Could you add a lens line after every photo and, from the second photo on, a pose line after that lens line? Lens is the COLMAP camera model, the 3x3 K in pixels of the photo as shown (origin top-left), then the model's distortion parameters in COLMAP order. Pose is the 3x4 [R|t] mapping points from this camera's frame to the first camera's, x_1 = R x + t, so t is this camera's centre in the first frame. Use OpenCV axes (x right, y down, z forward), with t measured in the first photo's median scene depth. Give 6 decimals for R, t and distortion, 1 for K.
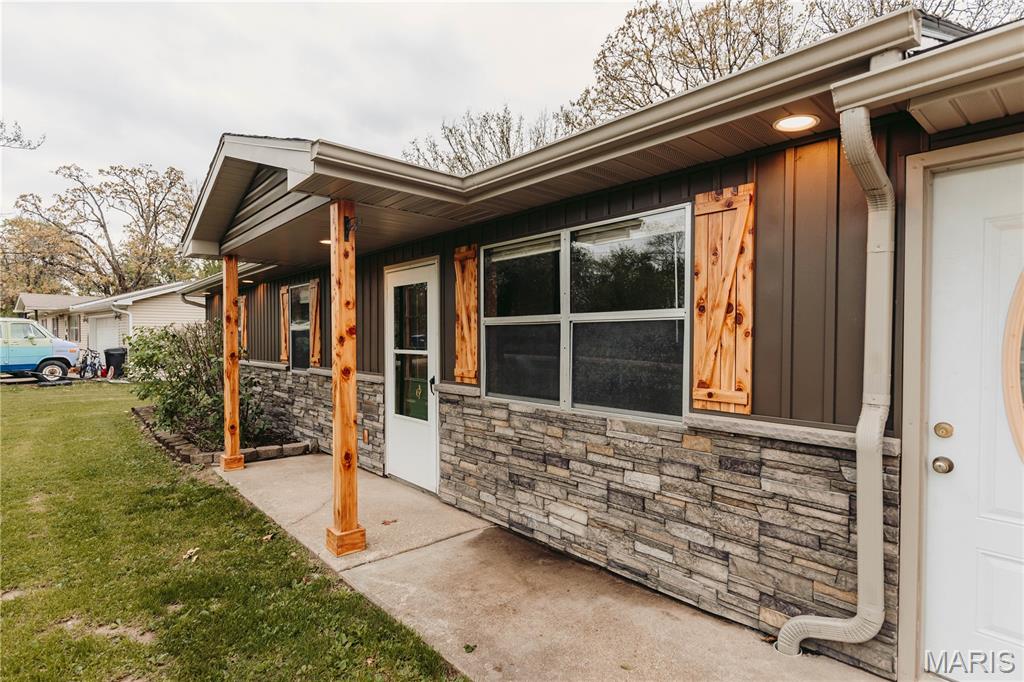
lens RADIAL K [[522.6, 0, 515.7], [0, 522.6, 347.2], [0, 0, 1]] dist [0.003543, 0.000104]
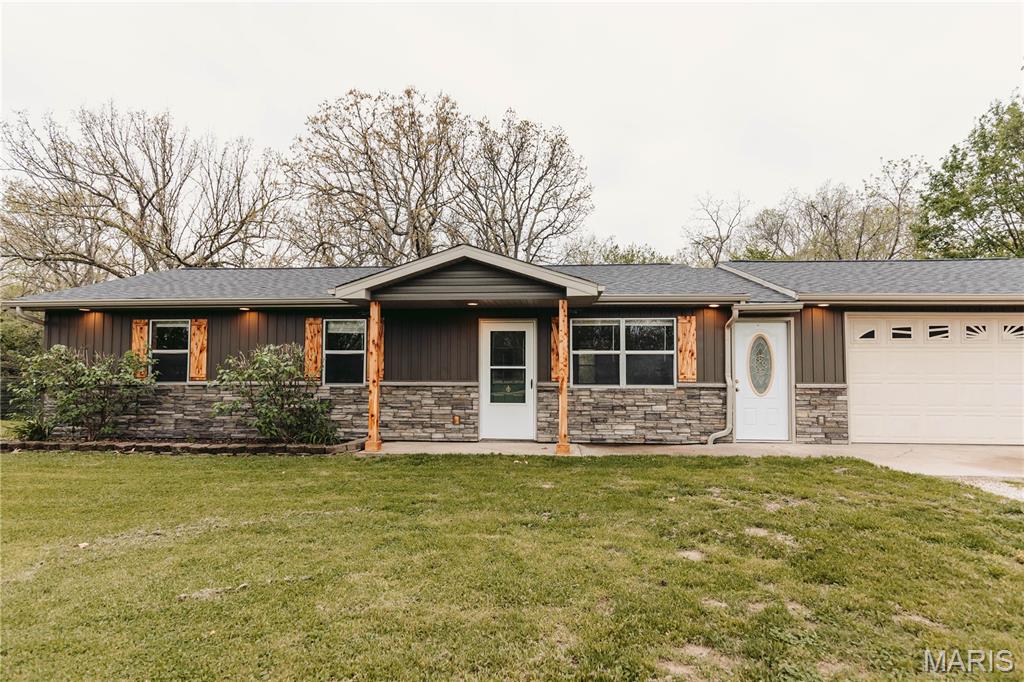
lens RADIAL K [[522.6, 0, 515.7], [0, 522.6, 347.2], [0, 0, 1]] dist [0.003543, 0.000104]
pose [[0.720702, 0.032423, 0.692487, -2.090444], [0.011370, 0.998219, -0.058570, 0.065891], [-0.693152, 0.050085, 0.719049, -0.504285]]
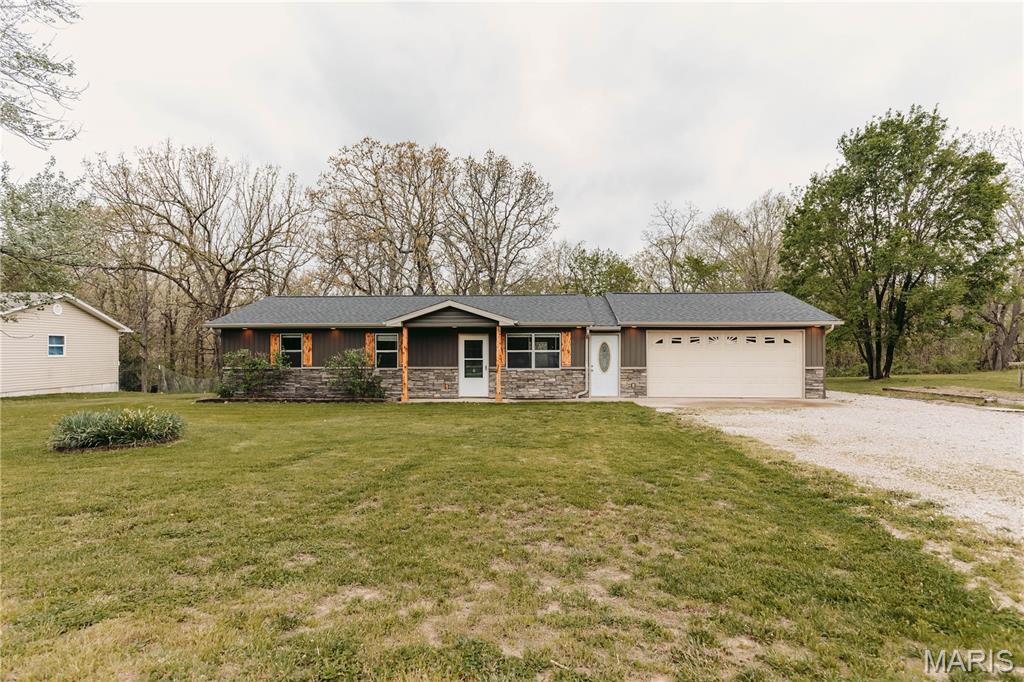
lens RADIAL K [[522.6, 0, 515.7], [0, 522.6, 347.2], [0, 0, 1]] dist [0.003543, 0.000104]
pose [[0.714012, 0.005698, 0.700110, -3.514890], [0.015554, 0.999591, -0.023999, 0.024843], [-0.699961, 0.028025, 0.713631, -2.443206]]
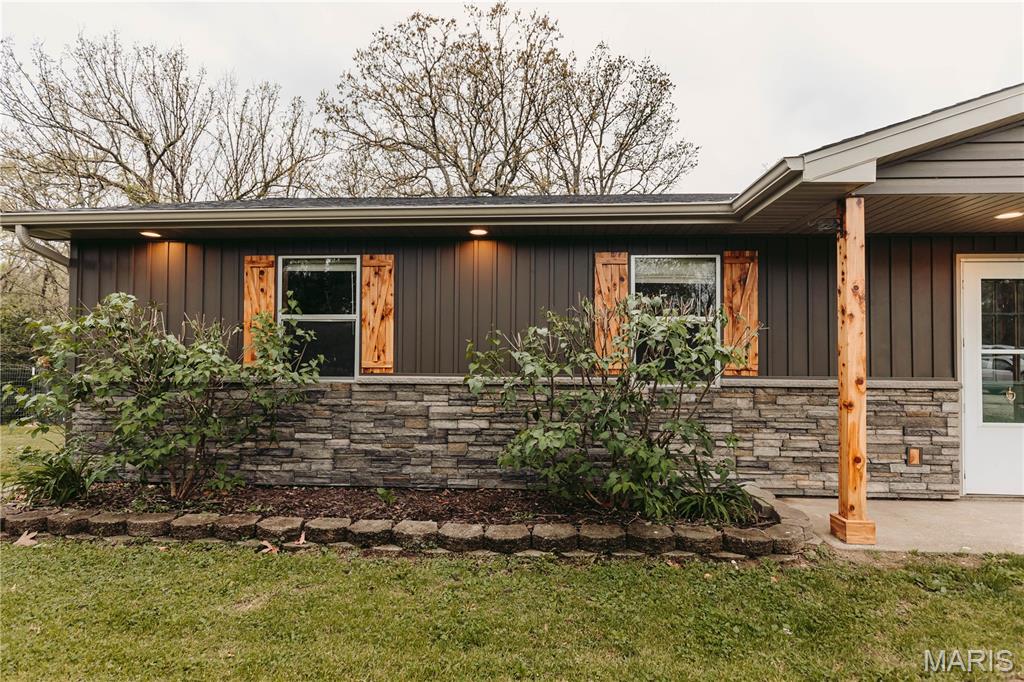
lens RADIAL K [[522.6, 0, 515.7], [0, 522.6, 347.2], [0, 0, 1]] dist [0.003543, 0.000104]
pose [[0.709932, 0.019854, 0.703990, -2.111086], [0.007364, 0.999339, -0.035610, 0.040149], [-0.704232, 0.030465, 0.709316, 1.383447]]
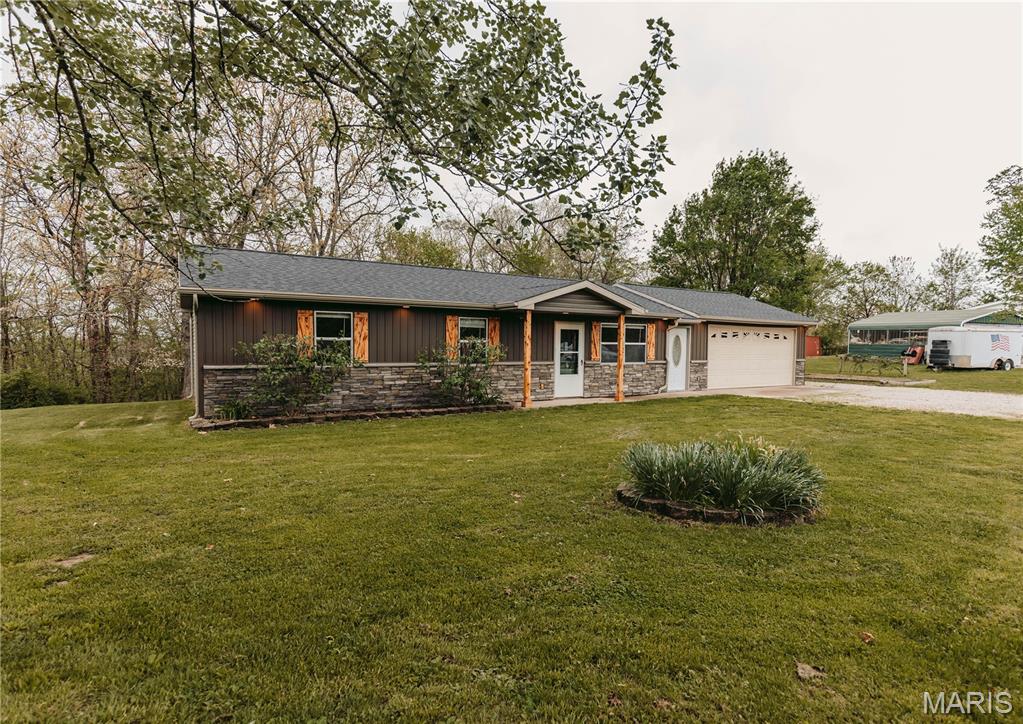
lens RADIAL K [[564.7, 0, 551.2], [0, 564.7, 363.1], [0, 0, 1]] dist [0.000400, 0.000010]
pose [[0.145927, -0.031733, 0.988786, -4.793502], [0.008181, 0.999490, 0.030869, -0.041357], [-0.989262, 0.003584, 0.146112, 0.909424]]
